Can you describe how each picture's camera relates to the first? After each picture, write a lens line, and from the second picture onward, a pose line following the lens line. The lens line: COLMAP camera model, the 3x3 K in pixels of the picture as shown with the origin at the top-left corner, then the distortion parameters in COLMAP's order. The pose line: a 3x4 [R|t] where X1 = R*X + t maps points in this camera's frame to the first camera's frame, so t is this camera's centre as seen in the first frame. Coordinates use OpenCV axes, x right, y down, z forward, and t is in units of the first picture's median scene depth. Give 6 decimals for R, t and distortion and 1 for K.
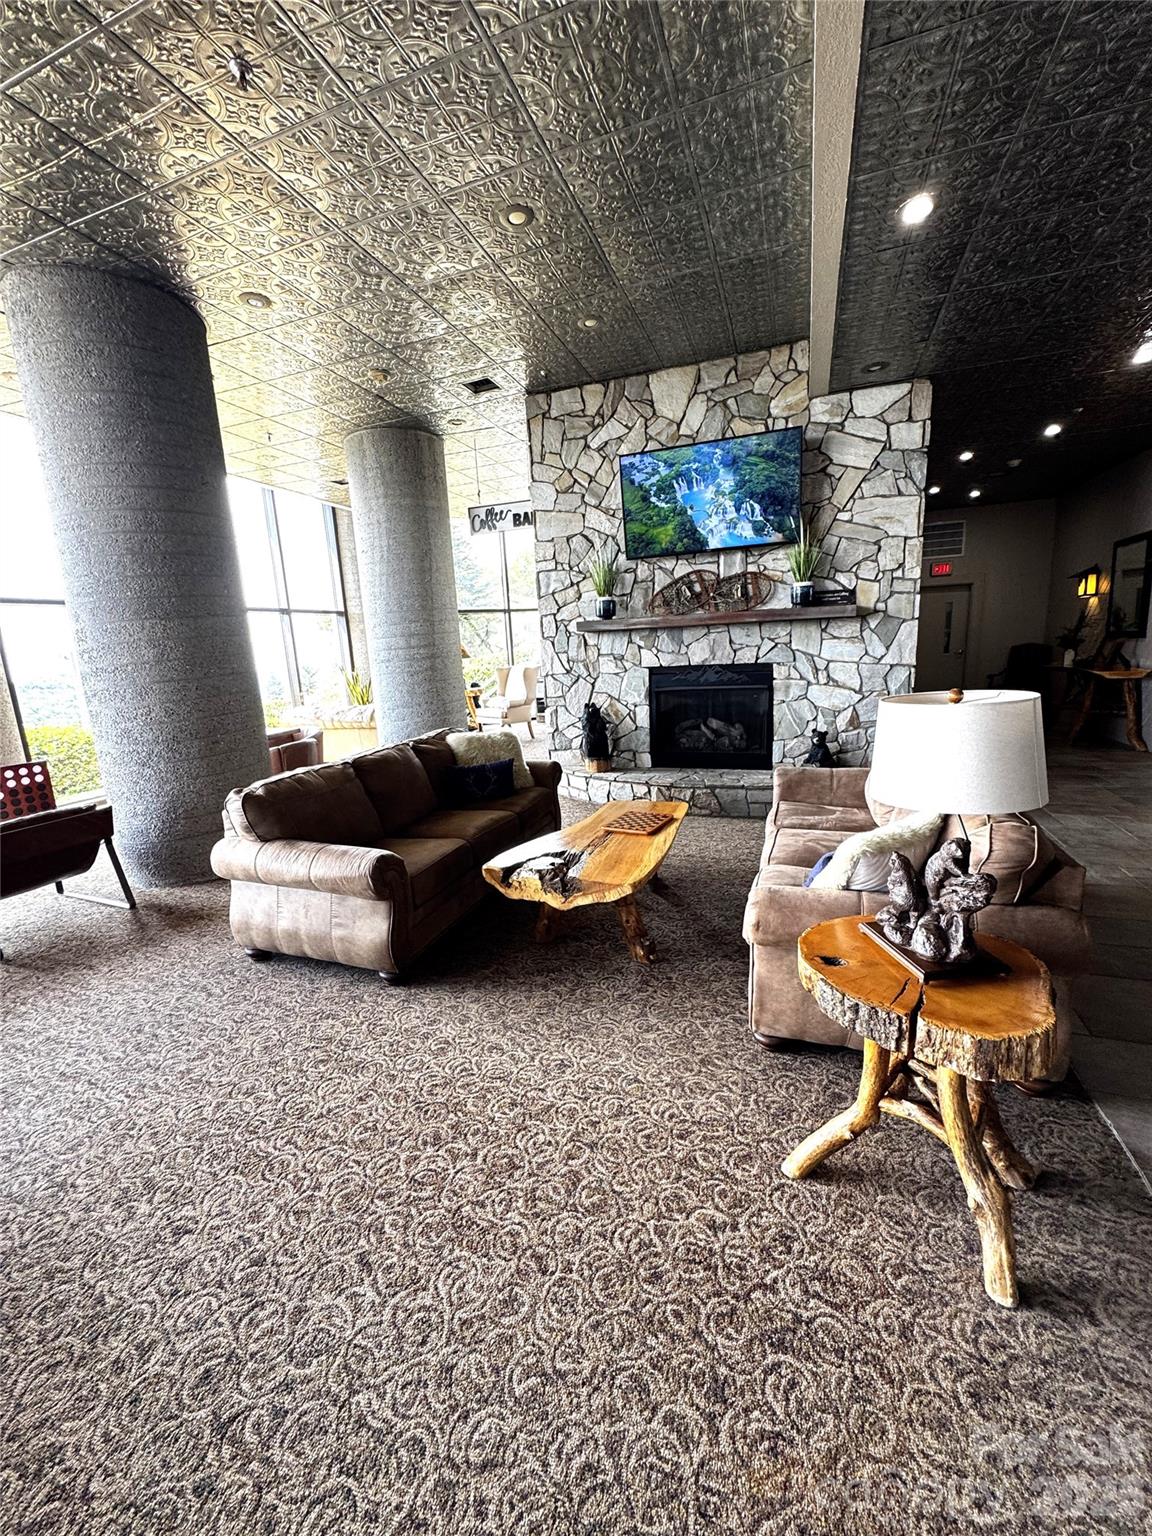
lens RADIAL K [[616.9, 0, 575.3], [0, 616.9, 762.6], [0, 0, 1]] dist [-0.002547, -0.000397]
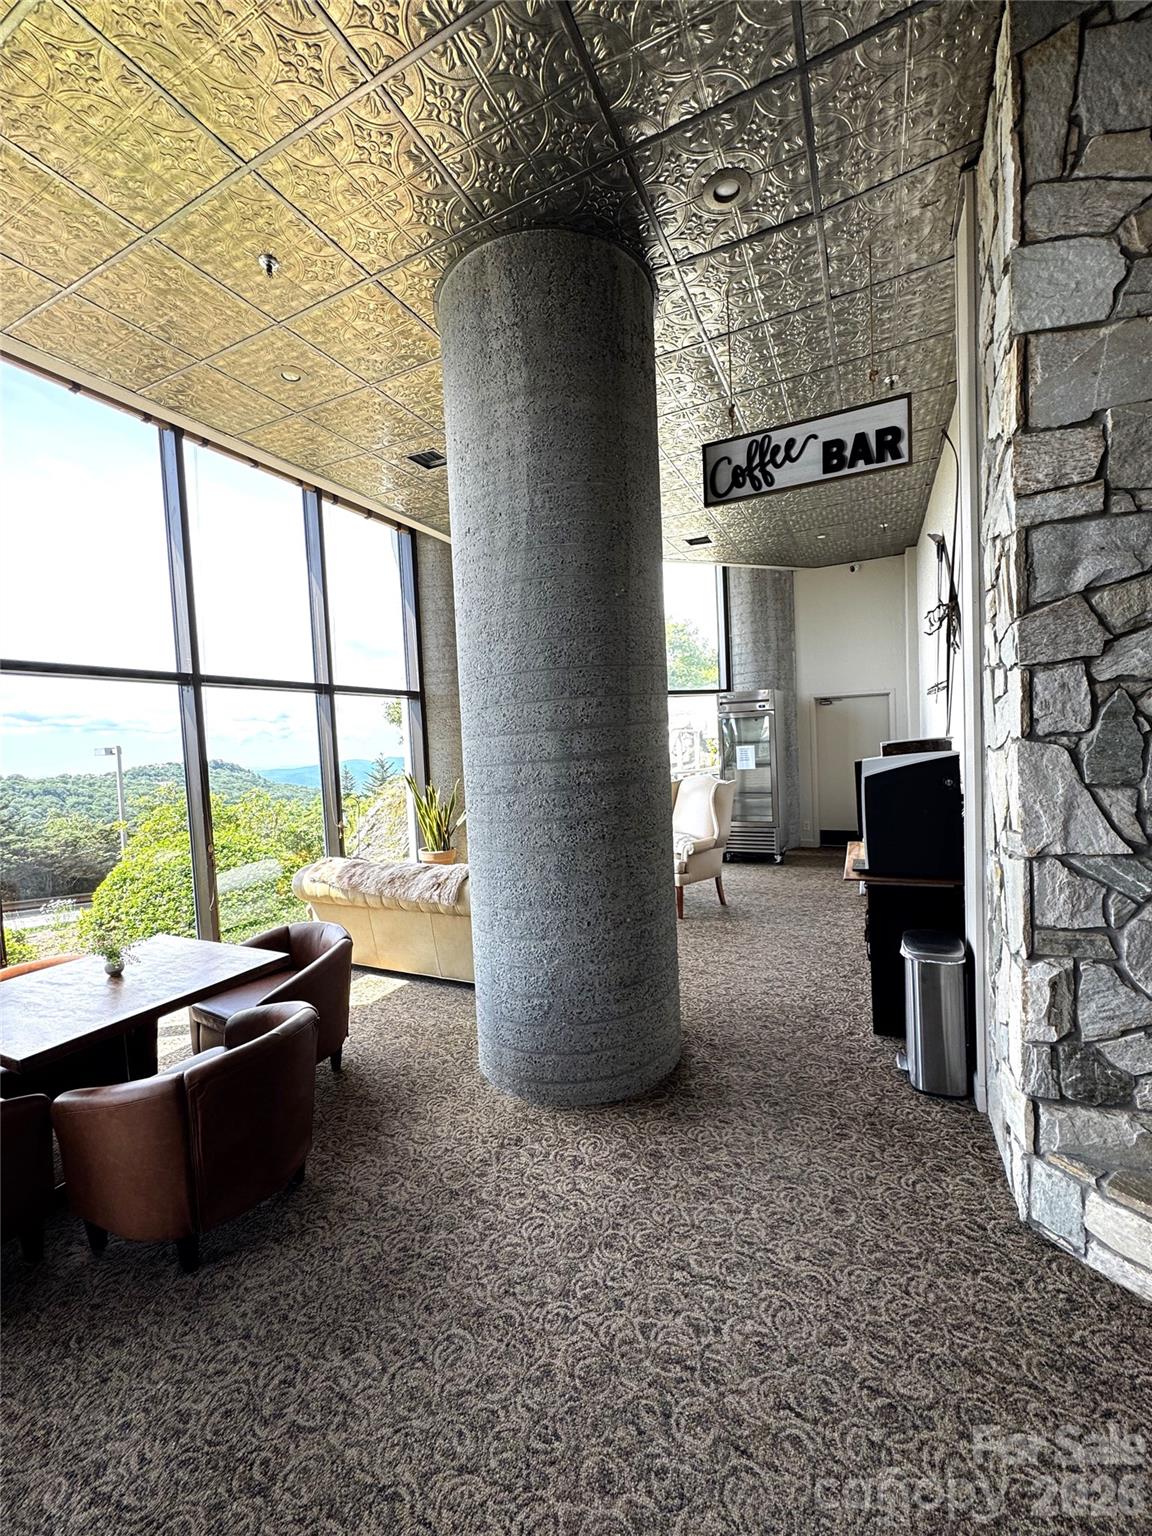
lens RADIAL K [[616.9, 0, 575.4], [0, 616.9, 771.2], [0, 0, 1]] dist [-0.002547, -0.000397]
pose [[0.994124, 0.012523, -0.107520, -0.219478], [-0.027362, 0.990100, -0.137668, -0.122137], [0.104732, 0.139801, 0.984625, 0.603422]]
